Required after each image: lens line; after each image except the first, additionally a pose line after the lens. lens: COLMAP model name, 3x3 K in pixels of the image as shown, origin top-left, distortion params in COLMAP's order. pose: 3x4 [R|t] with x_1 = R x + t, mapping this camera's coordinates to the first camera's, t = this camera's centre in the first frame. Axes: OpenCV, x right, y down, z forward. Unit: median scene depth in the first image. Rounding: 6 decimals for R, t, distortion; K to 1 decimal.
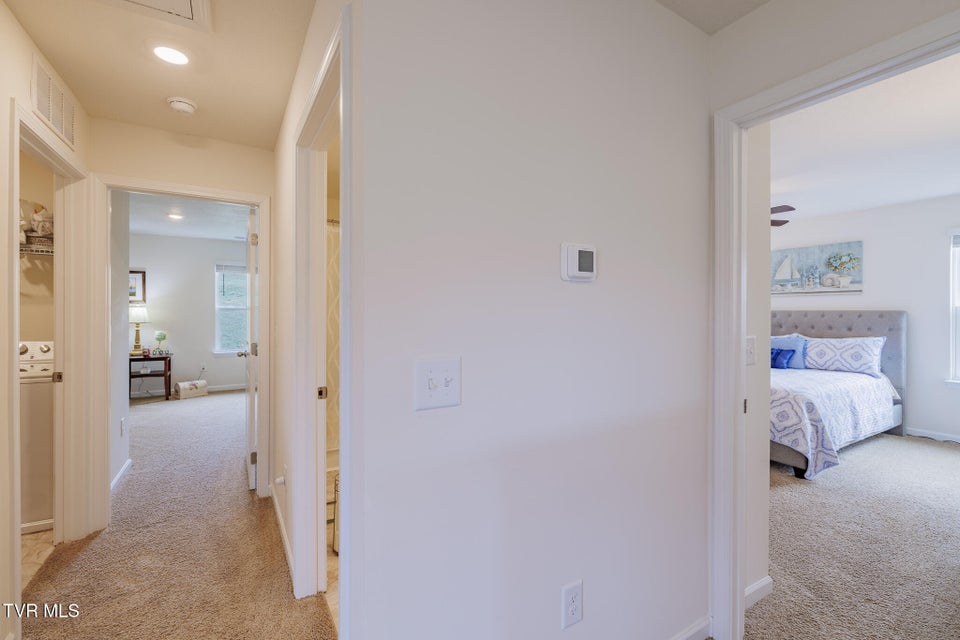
lens RADIAL K [[402.9, 0, 468.1], [0, 402.9, 313.4], [0, 0, 1]] dist [-0.003182, 0.001350]
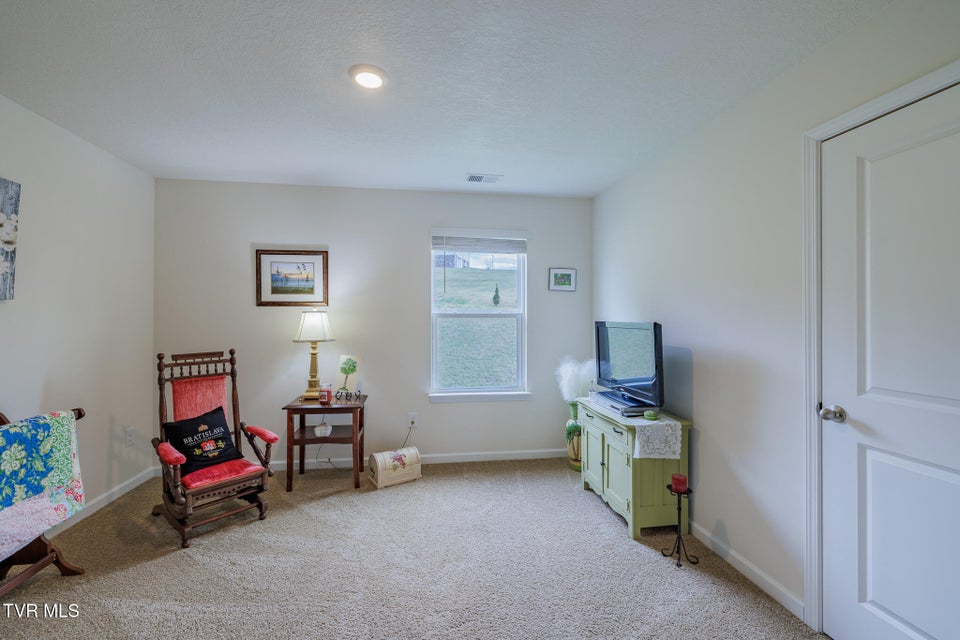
lens RADIAL K [[402.9, 0, 484.4], [0, 402.9, 313.5], [0, 0, 1]] dist [-0.003182, 0.001350]
pose [[0.936932, -0.001551, -0.349507, -0.394634], [-0.001463, 0.999964, -0.008357, -0.010315], [0.349508, 0.008342, 0.936896, 0.545163]]
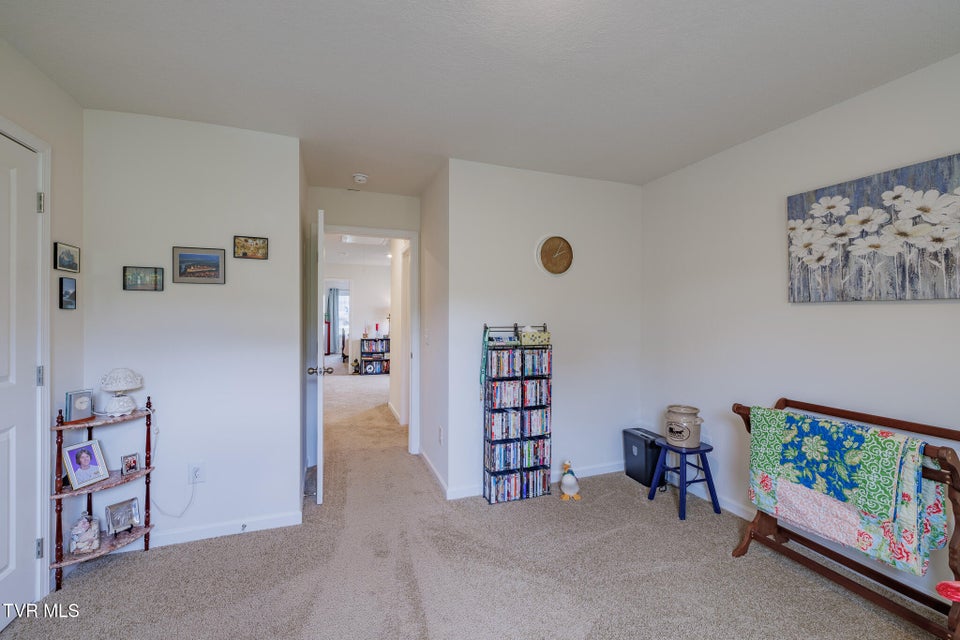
lens RADIAL K [[402.9, 0, 480.5], [0, 402.9, 319.1], [0, 0, 1]] dist [-0.003182, 0.001350]
pose [[-0.987179, -0.009889, 0.159309, -1.186930], [-0.008438, 0.999917, 0.009782, -0.011067], [-0.159393, 0.008313, -0.987180, 2.479085]]
